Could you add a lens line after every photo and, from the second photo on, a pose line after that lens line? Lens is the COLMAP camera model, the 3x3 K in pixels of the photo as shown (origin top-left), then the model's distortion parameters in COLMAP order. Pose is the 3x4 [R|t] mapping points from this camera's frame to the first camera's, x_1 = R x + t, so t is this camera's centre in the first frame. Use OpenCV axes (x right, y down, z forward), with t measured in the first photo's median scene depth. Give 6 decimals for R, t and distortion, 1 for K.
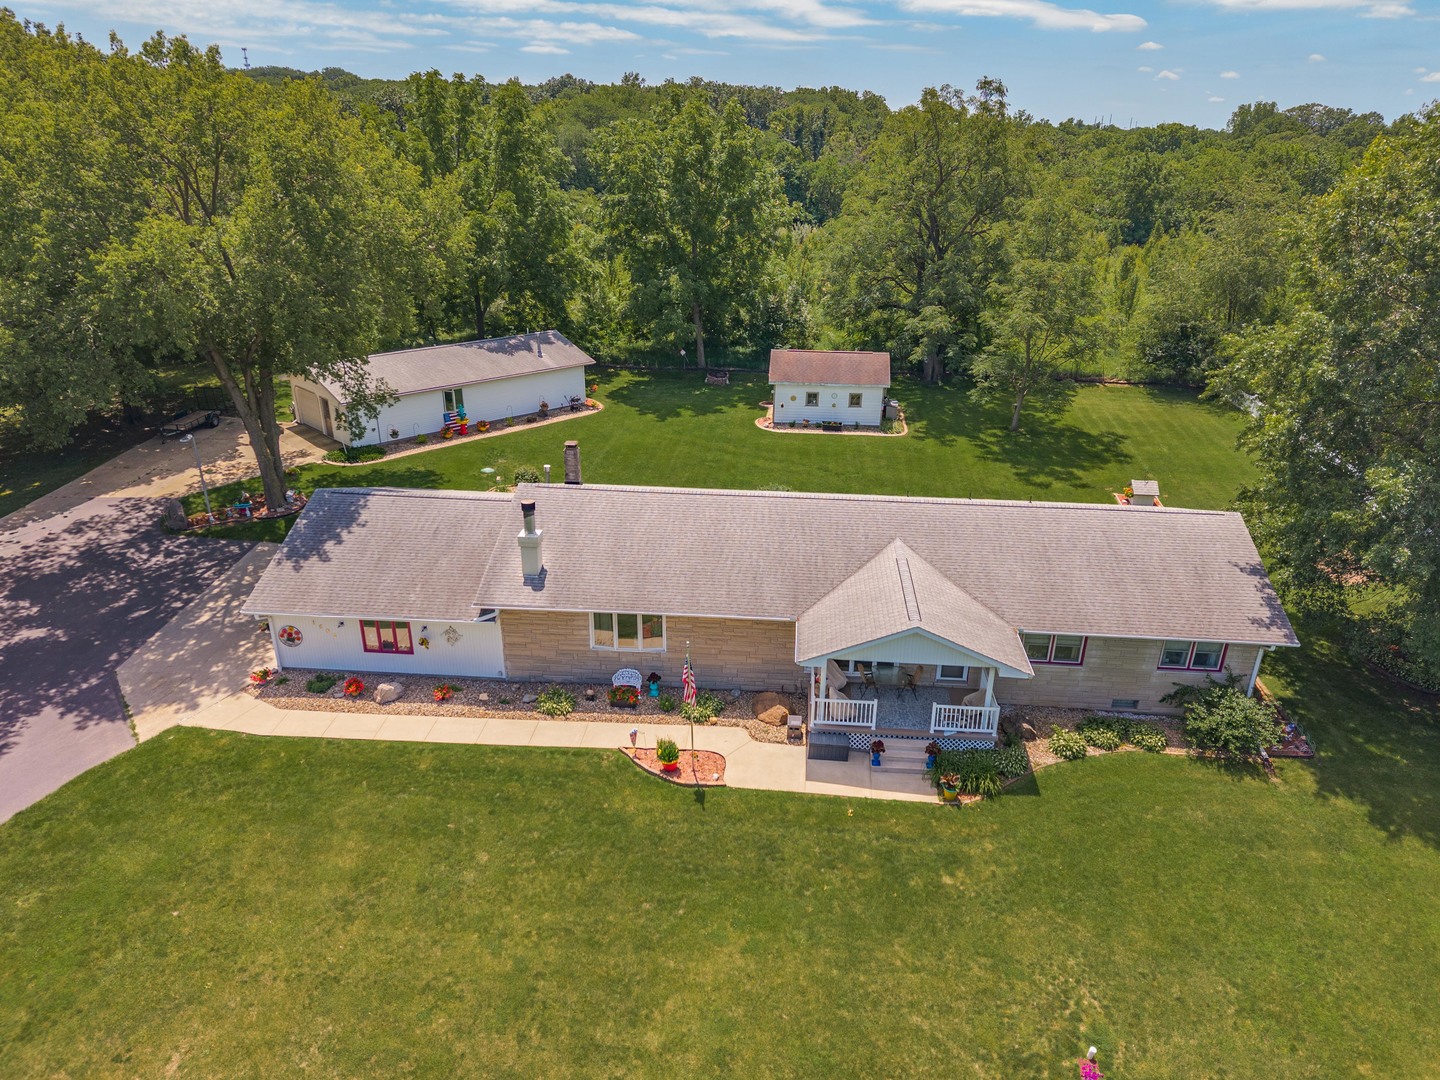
lens RADIAL K [[1003.4, 0, 722.6], [0, 1003.4, 539.8], [0, 0, 1]] dist [0.004932, -0.017033]
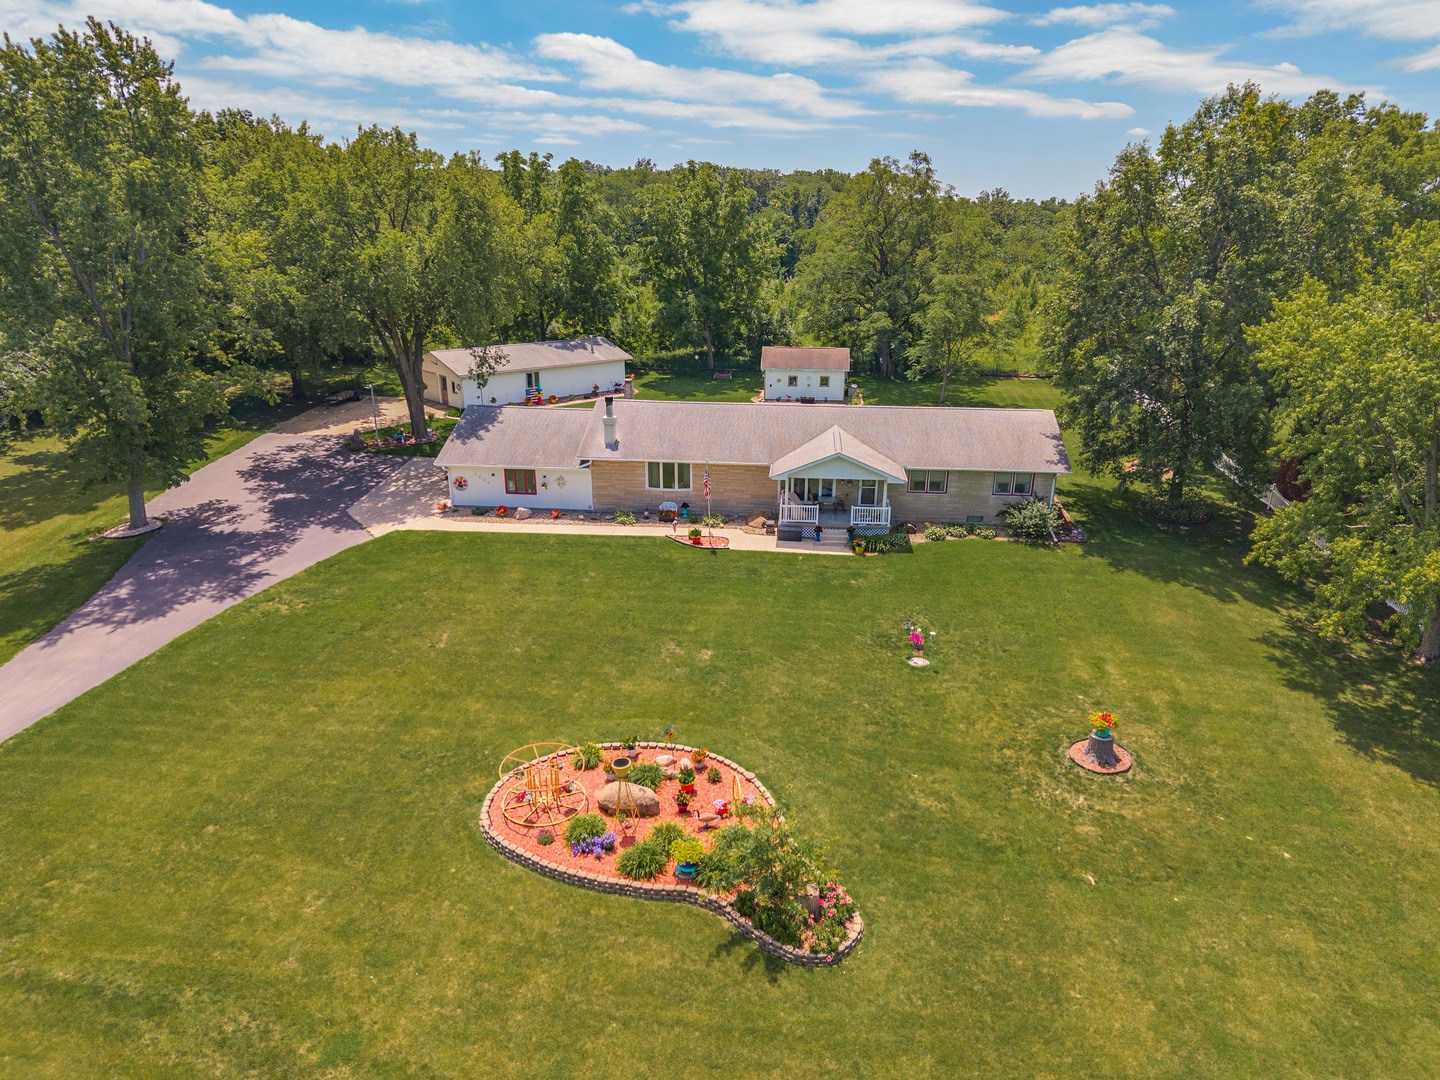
lens RADIAL K [[1003.4, 0, 710.2], [0, 1003.4, 540.7], [0, 0, 1]] dist [0.004932, -0.017033]
pose [[0.999839, -0.002439, -0.017762, 0.001536], [0.001119, 0.997264, -0.073920, 0.281026], [0.017894, 0.073888, 0.997106, -0.548932]]
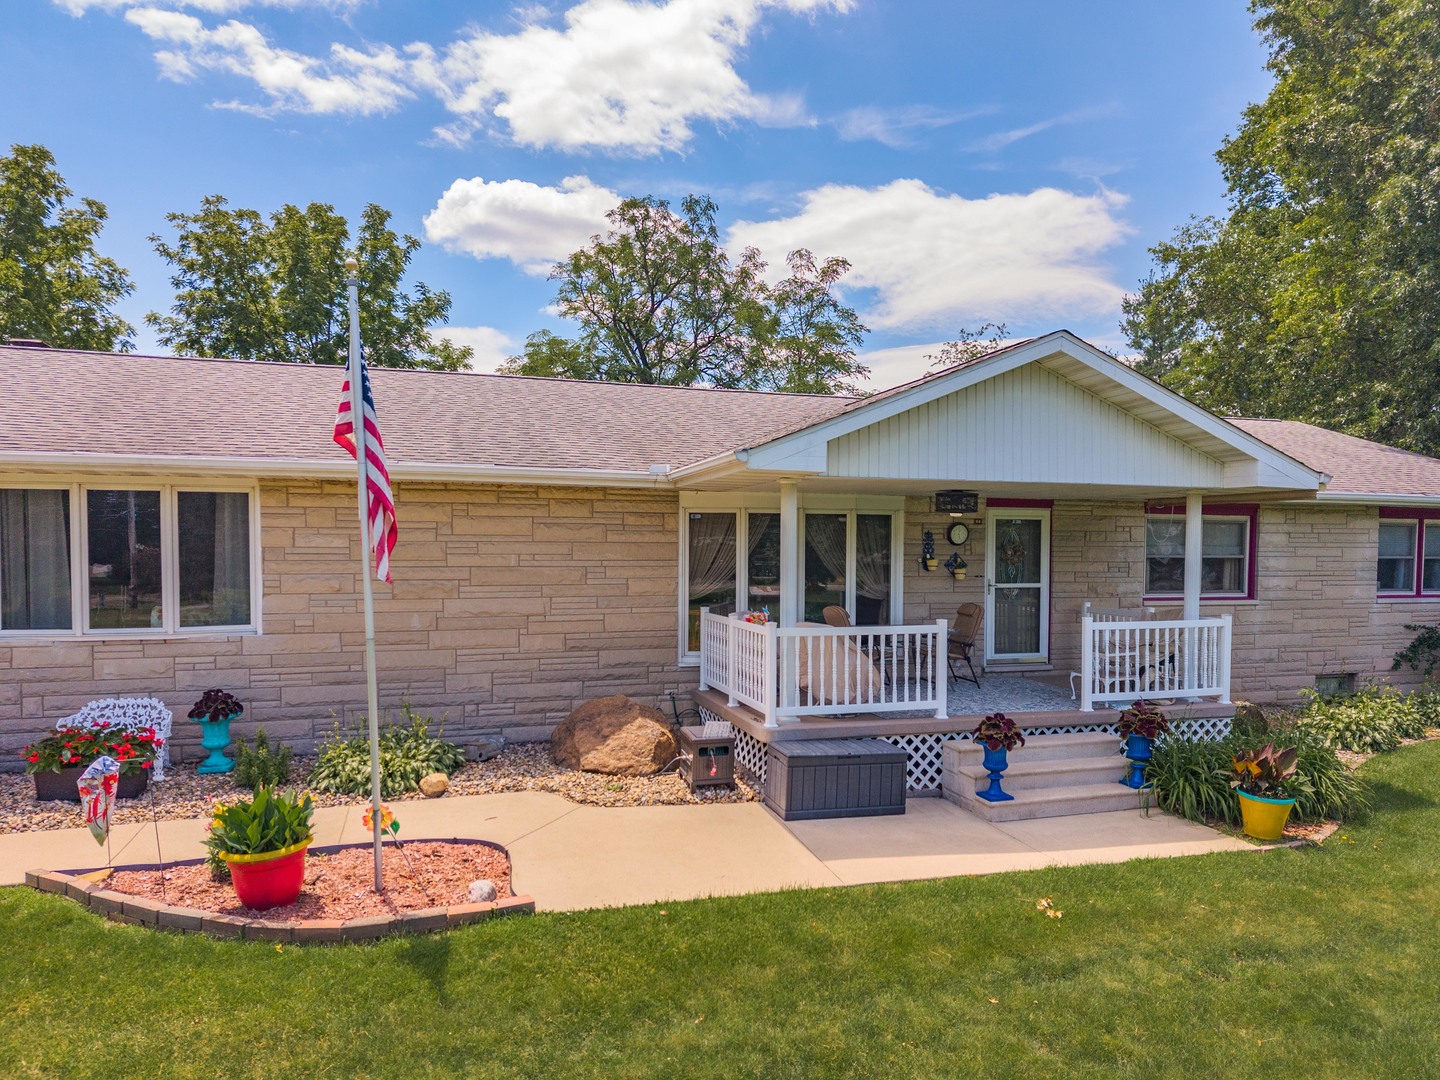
lens RADIAL K [[1003.4, 0, 741.7], [0, 1003.4, 545.9], [0, 0, 1]] dist [0.004932, -0.017033]
pose [[0.928571, -0.015517, 0.370831, -0.028968], [0.161385, 0.916611, -0.365758, 0.204744], [-0.334232, 0.399479, 0.853642, 0.590105]]
